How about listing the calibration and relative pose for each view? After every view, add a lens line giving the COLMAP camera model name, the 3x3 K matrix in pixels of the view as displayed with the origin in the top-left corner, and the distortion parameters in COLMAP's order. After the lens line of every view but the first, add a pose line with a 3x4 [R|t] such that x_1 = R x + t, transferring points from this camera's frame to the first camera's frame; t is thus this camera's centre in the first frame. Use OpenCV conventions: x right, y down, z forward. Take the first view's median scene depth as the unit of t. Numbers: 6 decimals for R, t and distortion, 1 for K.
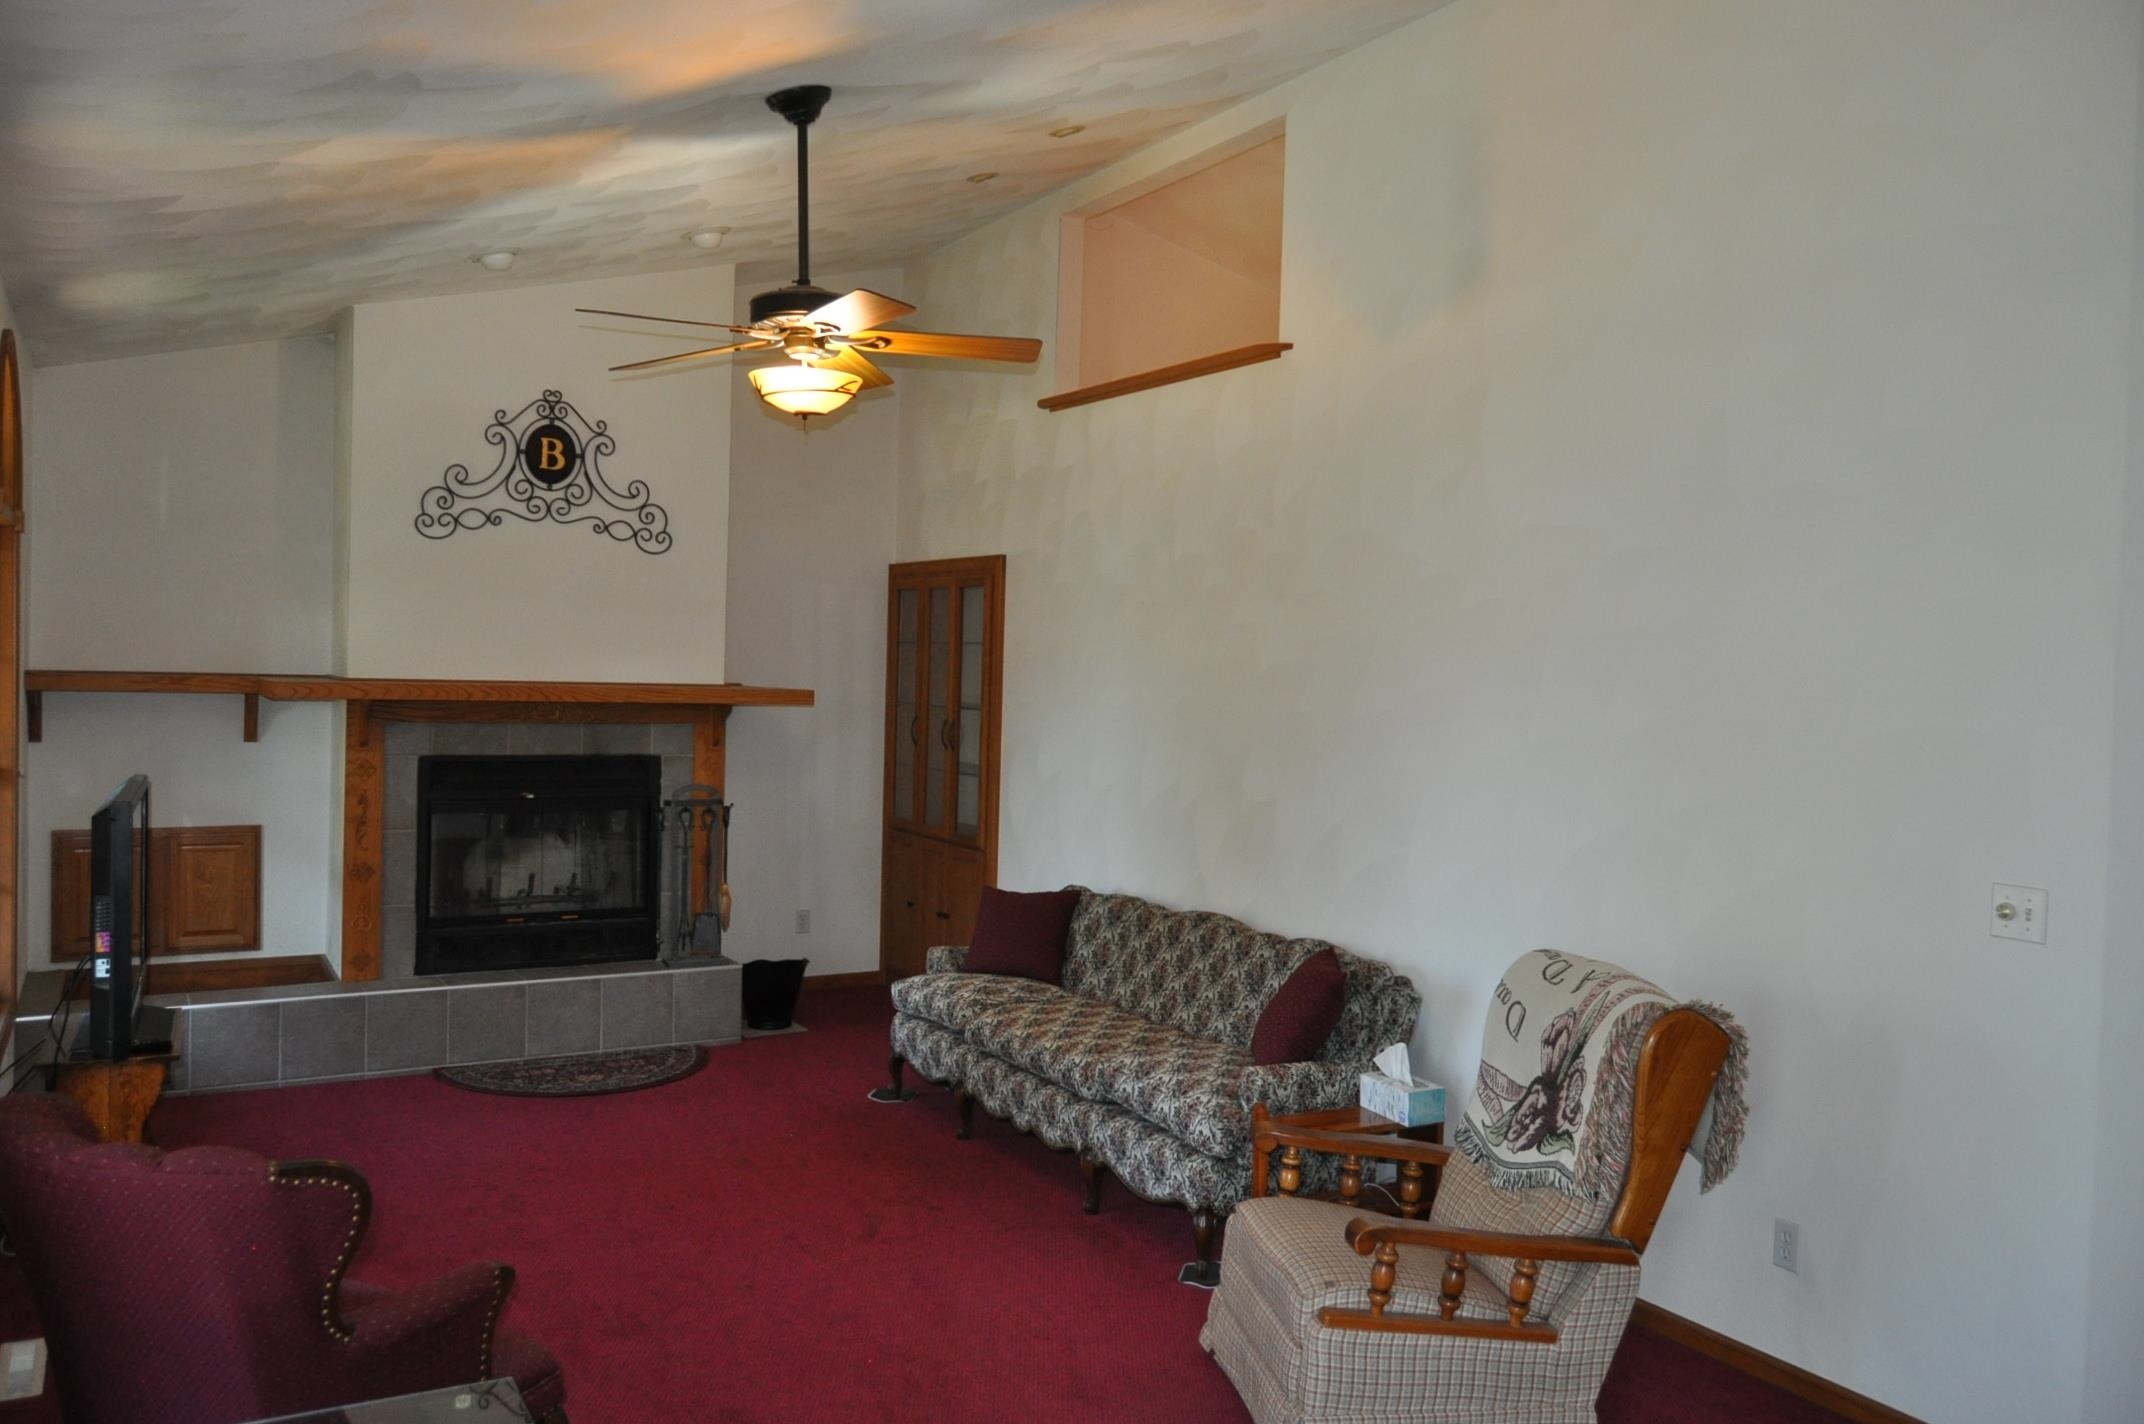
lens RADIAL K [[1641.0, 0, 1083.6], [0, 1641.0, 706.4], [0, 0, 1]] dist [-0.020982, 0.008797]
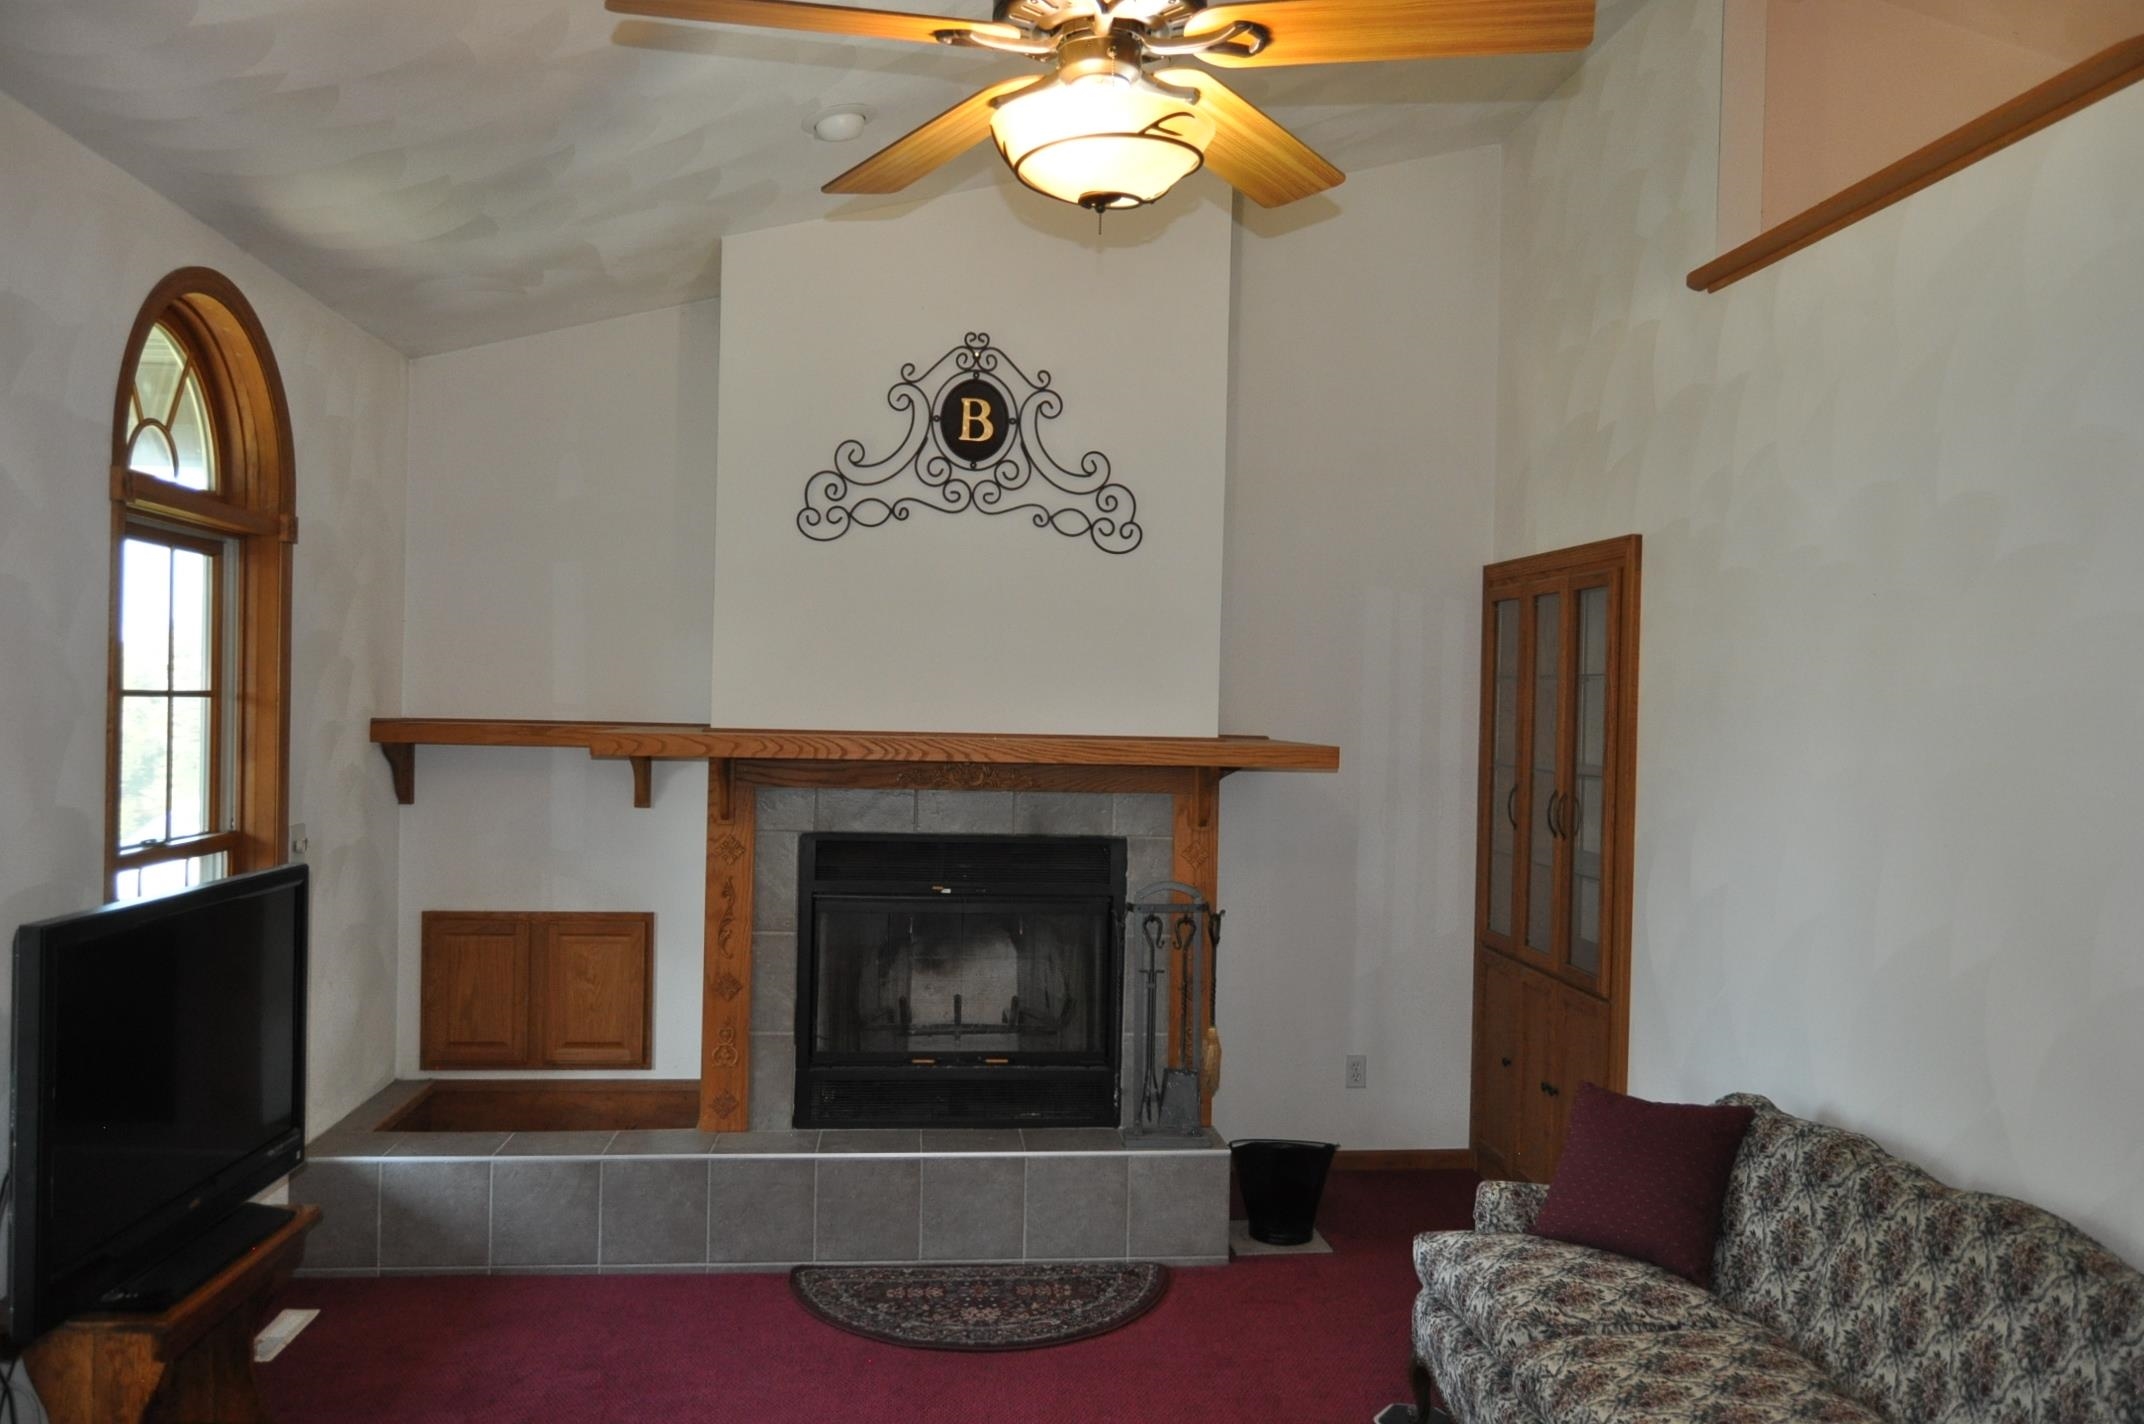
lens RADIAL K [[1641.0, 0, 1083.6], [0, 1641.0, 706.4], [0, 0, 1]] dist [-0.020982, 0.008797]
pose [[0.908857, -0.004789, -0.417081, 0.021804], [-0.007886, 0.999558, -0.028663, -0.006645], [0.417034, 0.029340, 0.908417, 0.366109]]
